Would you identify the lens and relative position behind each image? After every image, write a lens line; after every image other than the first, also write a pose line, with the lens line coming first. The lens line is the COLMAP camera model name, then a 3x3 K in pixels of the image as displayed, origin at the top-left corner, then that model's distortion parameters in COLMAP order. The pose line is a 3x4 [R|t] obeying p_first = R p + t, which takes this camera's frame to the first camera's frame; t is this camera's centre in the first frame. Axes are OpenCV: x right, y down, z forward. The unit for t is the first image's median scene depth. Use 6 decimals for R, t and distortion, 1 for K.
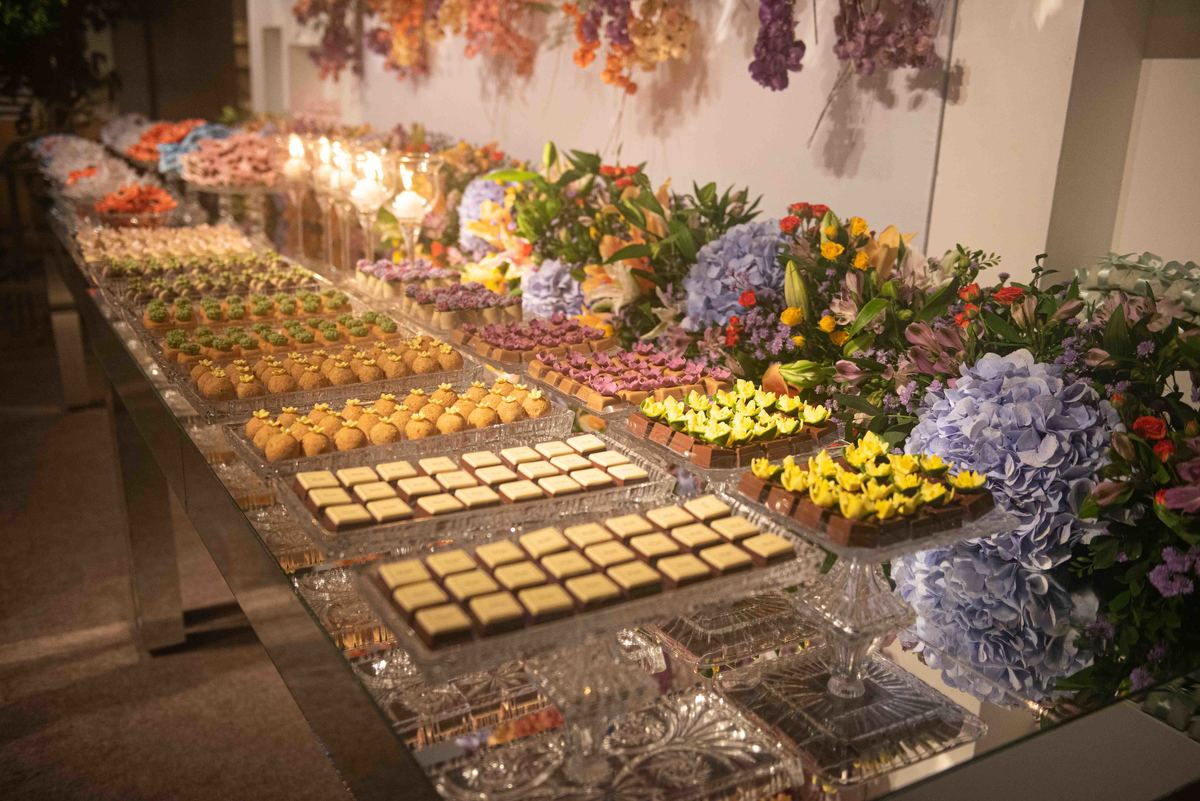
lens RADIAL K [[1113.0, 0, 602.8], [0, 1113.0, 400.8], [0, 0, 1]] dist [-0.008026, 0.000000]
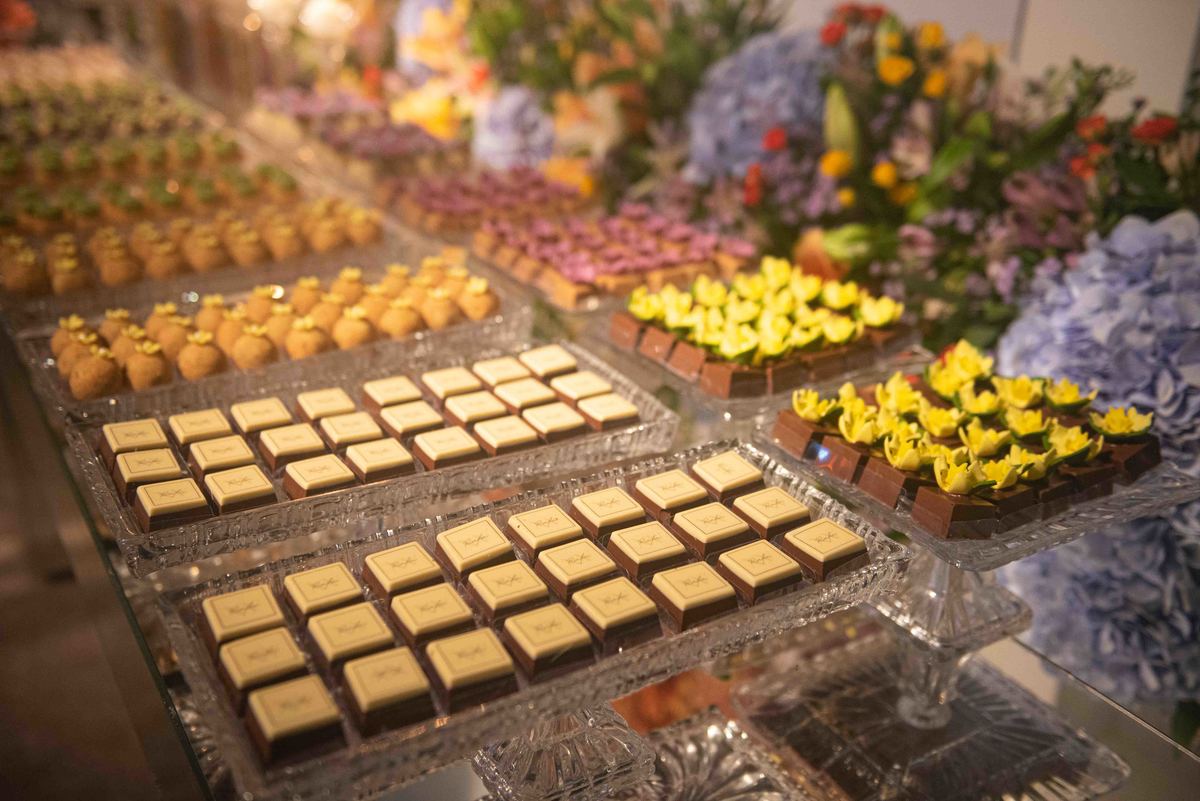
lens RADIAL K [[1180.2, 0, 592.7], [0, 1180.2, 400.4], [0, 0, 1]] dist [0.023539, 0.000000]
pose [[0.999938, -0.010688, -0.003148, 0.014113], [0.011011, 0.991139, 0.132369, -0.033115], [0.001706, -0.132395, 0.991196, 0.264539]]
